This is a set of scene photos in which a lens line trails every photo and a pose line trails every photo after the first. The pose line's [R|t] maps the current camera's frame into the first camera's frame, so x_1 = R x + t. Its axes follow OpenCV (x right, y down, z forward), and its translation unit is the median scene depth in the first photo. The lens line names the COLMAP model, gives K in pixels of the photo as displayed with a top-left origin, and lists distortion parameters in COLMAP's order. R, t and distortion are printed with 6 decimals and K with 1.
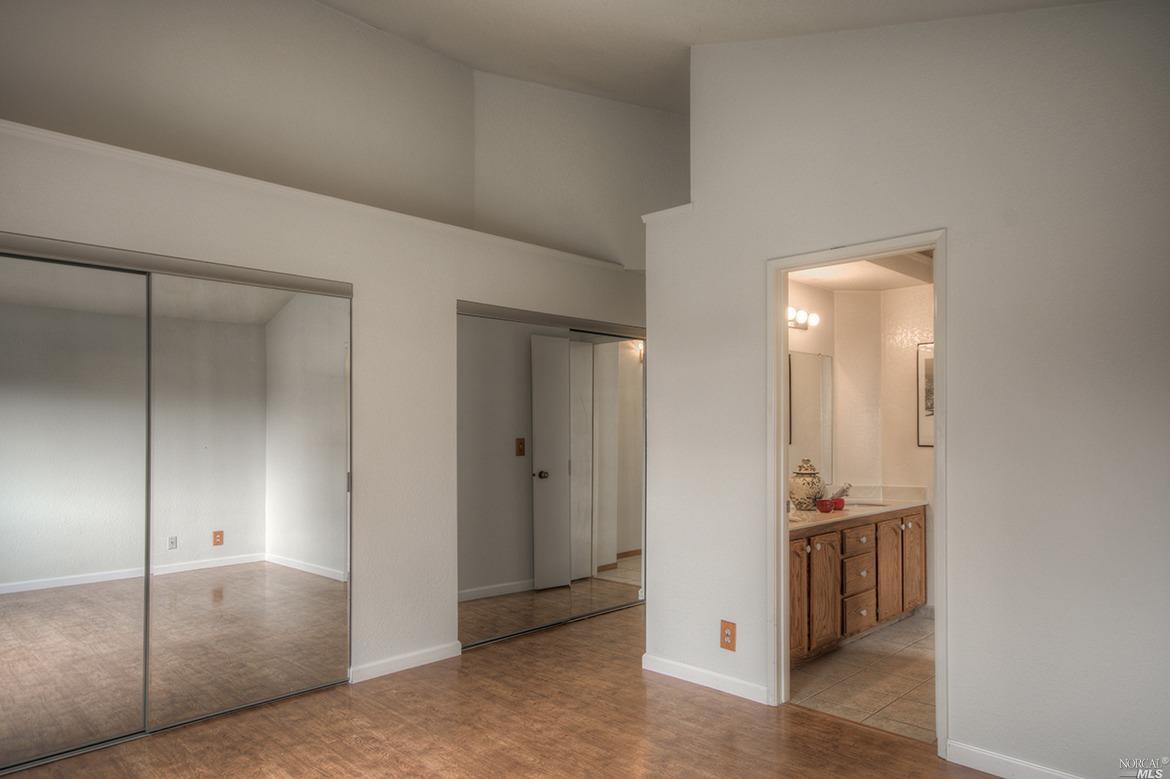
lens RADIAL K [[748.0, 0, 585.6], [0, 748.0, 396.6], [0, 0, 1]] dist [0.018286, 0.016047]
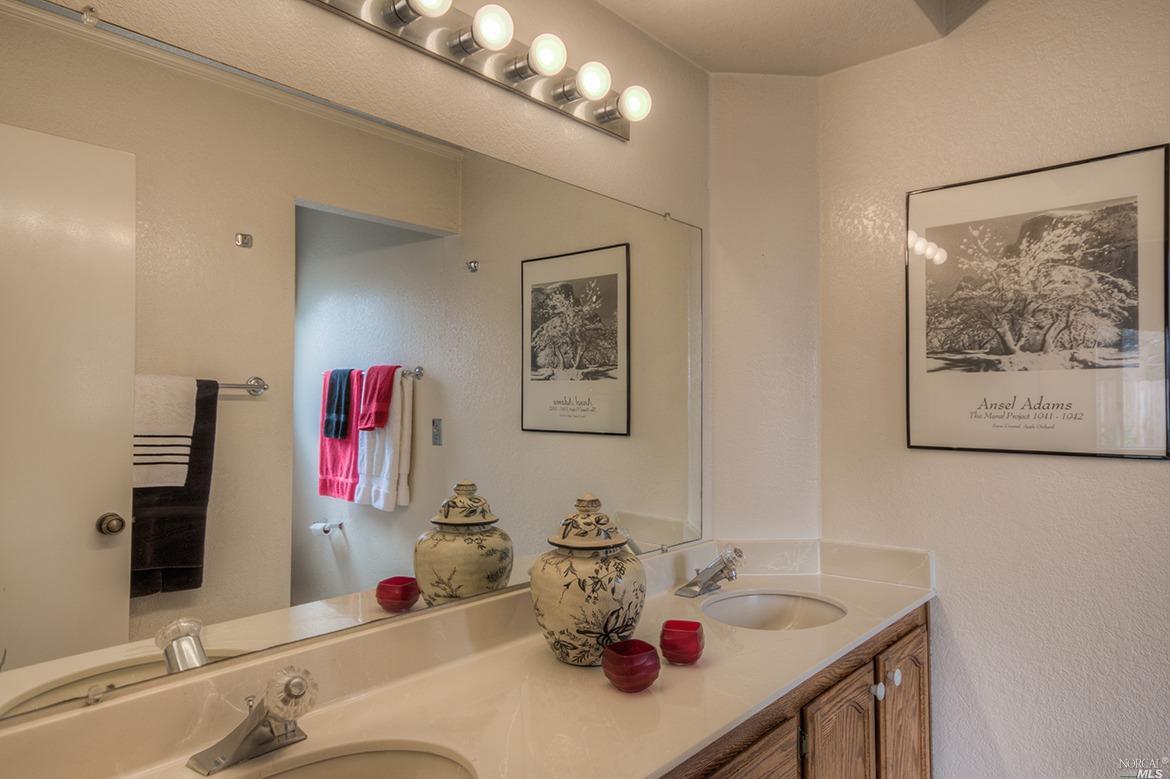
lens RADIAL K [[748.0, 0, 584.6], [0, 748.0, 388.0], [0, 0, 1]] dist [0.018286, 0.016047]
pose [[0.997047, 0.001756, 0.076780, 0.268413], [-0.002621, 0.999934, 0.011174, 0.033351], [-0.076755, -0.011342, 0.996985, 0.685796]]
